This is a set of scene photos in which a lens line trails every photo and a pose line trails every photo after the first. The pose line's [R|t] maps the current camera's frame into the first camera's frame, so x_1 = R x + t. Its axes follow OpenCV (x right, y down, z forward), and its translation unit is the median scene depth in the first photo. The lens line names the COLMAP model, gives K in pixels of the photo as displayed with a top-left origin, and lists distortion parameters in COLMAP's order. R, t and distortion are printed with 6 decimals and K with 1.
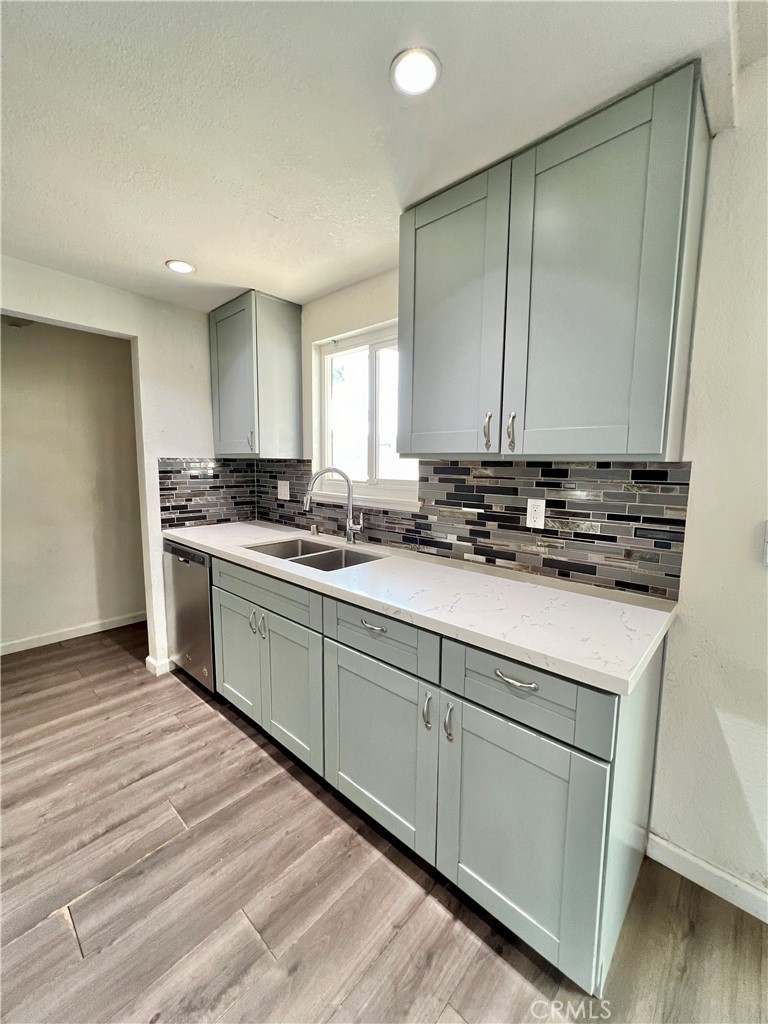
lens RADIAL K [[410.9, 0, 388.3], [0, 410.9, 511.2], [0, 0, 1]] dist [-0.001893, 0.000731]
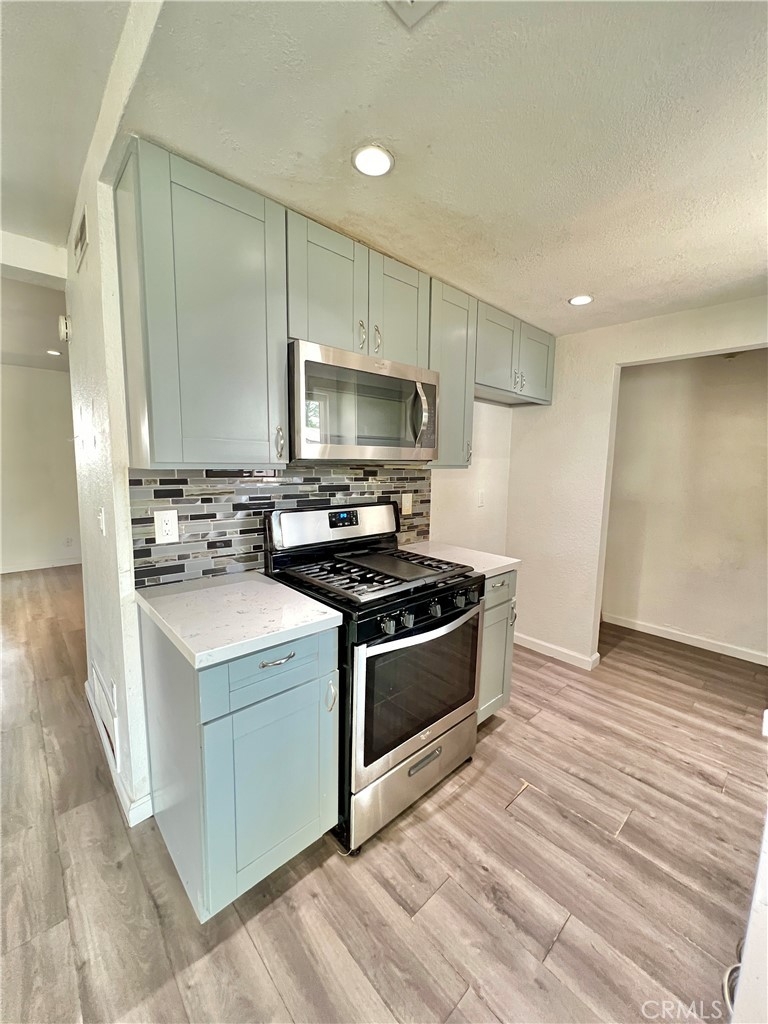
lens RADIAL K [[410.9, 0, 390.0], [0, 410.9, 511.4], [0, 0, 1]] dist [-0.001893, 0.000731]
pose [[-0.079956, 0.104874, -0.991266, 0.428618], [-0.133321, 0.984390, 0.114900, -0.070912], [0.987842, 0.141344, -0.064726, 0.327708]]
